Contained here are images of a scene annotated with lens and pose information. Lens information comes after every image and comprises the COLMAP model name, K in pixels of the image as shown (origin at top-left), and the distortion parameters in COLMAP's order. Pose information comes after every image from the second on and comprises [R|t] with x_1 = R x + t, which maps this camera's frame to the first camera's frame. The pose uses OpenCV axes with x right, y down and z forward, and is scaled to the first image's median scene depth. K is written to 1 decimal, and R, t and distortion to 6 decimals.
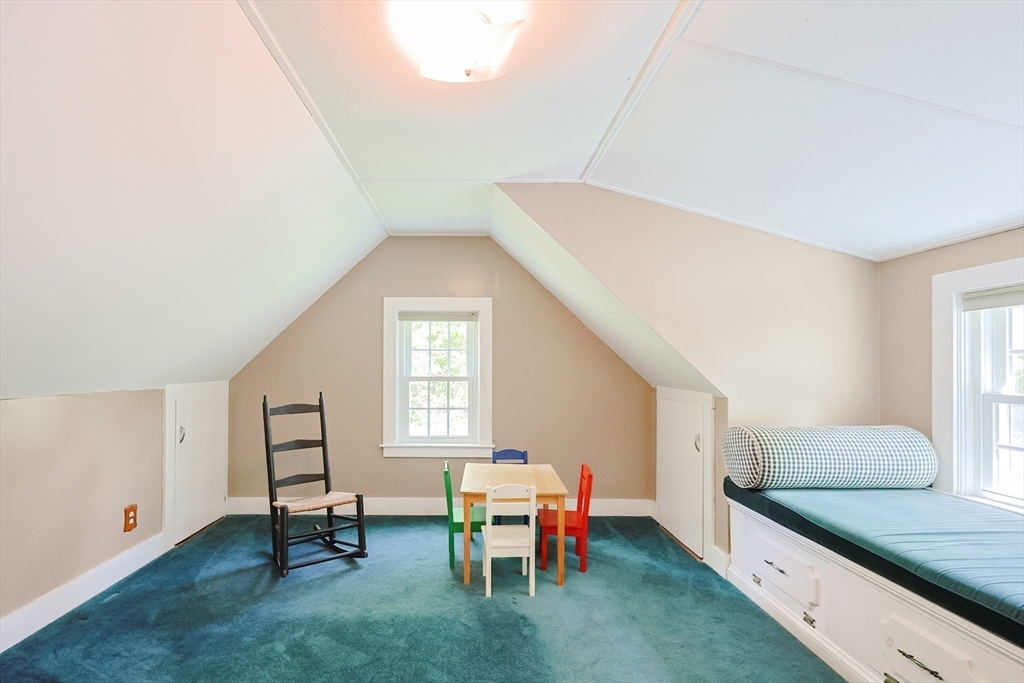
lens RADIAL K [[468.2, 0, 511.9], [0, 468.2, 361.7], [0, 0, 1]] dist [0.000145, -0.000014]
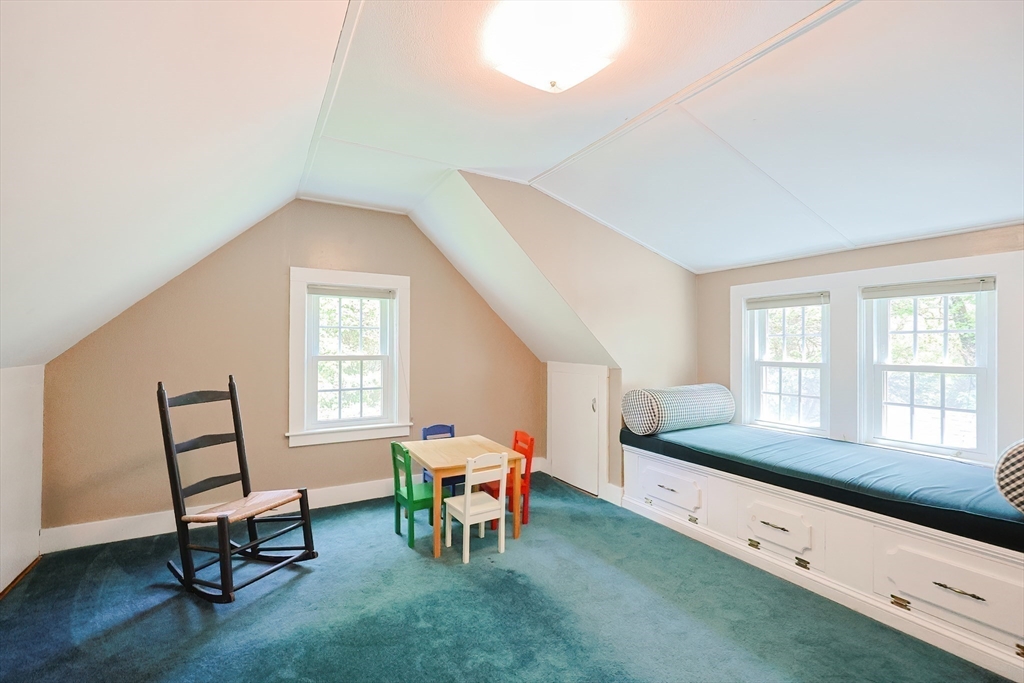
lens RADIAL K [[447.7, 0, 513.4], [0, 447.7, 339.6], [0, 0, 1]] dist [-0.003498, 0.000277]
pose [[0.860915, 0.006212, 0.508711, -0.417803], [-0.003905, 0.999977, -0.005602, 0.004112], [-0.508734, 0.002837, 0.860919, 0.069169]]
